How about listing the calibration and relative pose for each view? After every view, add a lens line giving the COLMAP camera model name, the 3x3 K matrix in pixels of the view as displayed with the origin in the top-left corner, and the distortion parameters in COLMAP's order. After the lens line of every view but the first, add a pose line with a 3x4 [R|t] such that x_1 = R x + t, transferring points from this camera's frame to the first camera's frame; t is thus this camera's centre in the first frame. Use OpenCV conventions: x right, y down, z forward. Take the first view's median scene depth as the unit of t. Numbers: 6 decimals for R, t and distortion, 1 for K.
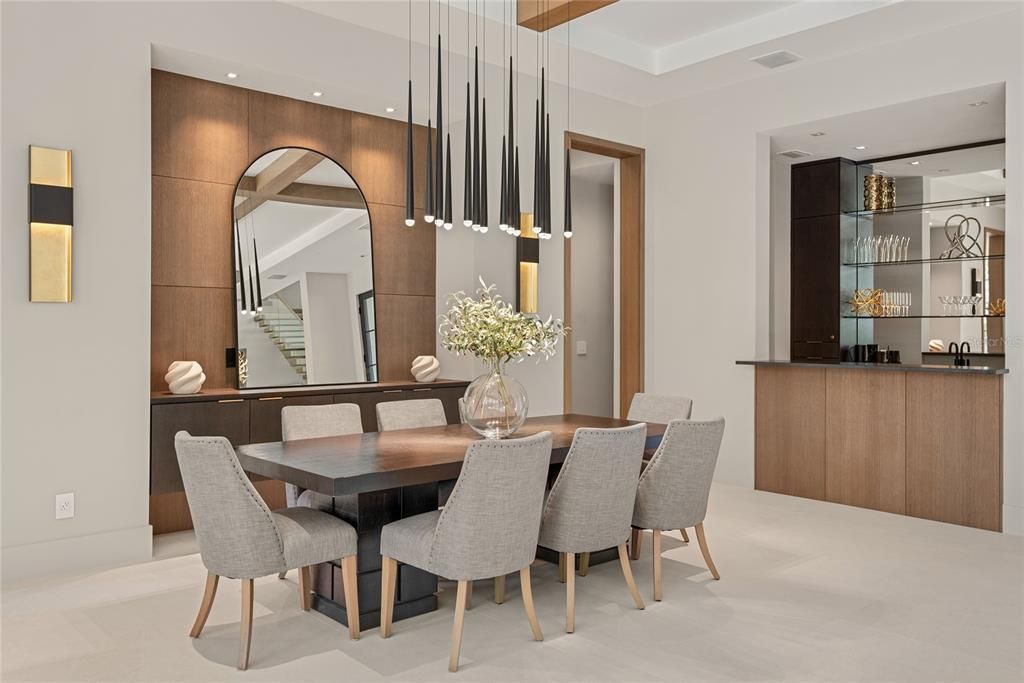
lens RADIAL K [[808.2, 0, 524.4], [0, 808.2, 321.5], [0, 0, 1]] dist [0.027795, -0.020141]
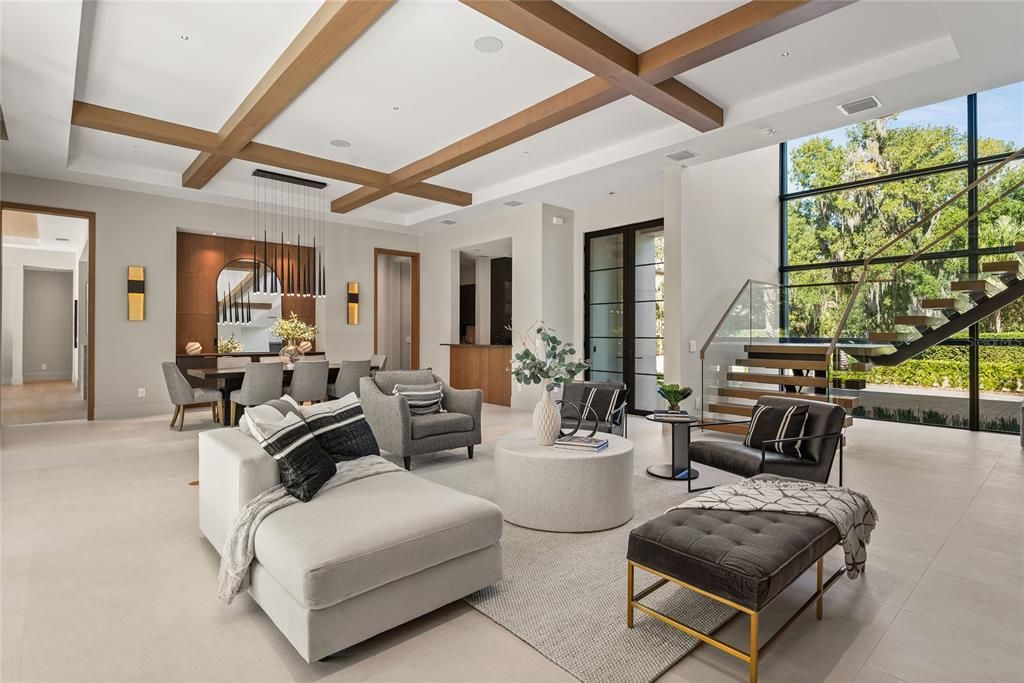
lens RADIAL K [[506.9, 0, 523.5], [0, 506.9, 332.2], [0, 0, 1]] dist [0.005506, -0.000008]
pose [[0.999863, 0.000657, 0.016520, 0.522592], [-0.000809, 0.999957, 0.009196, -0.000416], [-0.016513, -0.009208, 0.999821, -0.564553]]
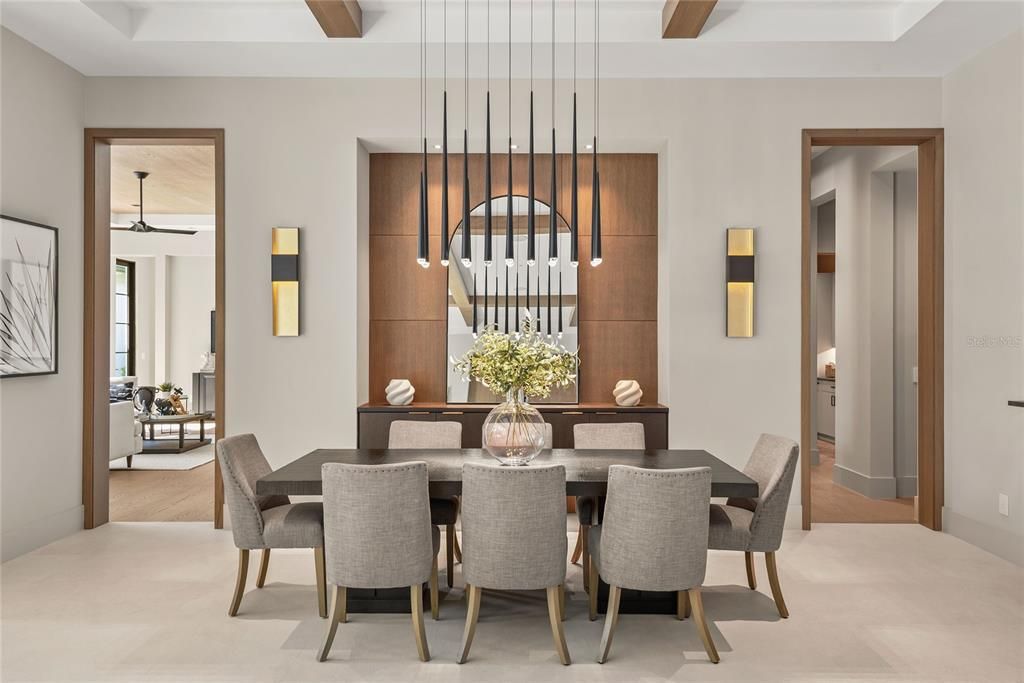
lens RADIAL K [[762.5, 0, 516.0], [0, 762.5, 340.7], [0, 0, 1]] dist [0.031239, -0.001662]
pose [[0.741414, -0.002627, -0.671042, 0.427321], [0.007146, 0.999967, 0.003980, -0.012777], [0.671009, -0.007746, 0.741408, 0.192496]]
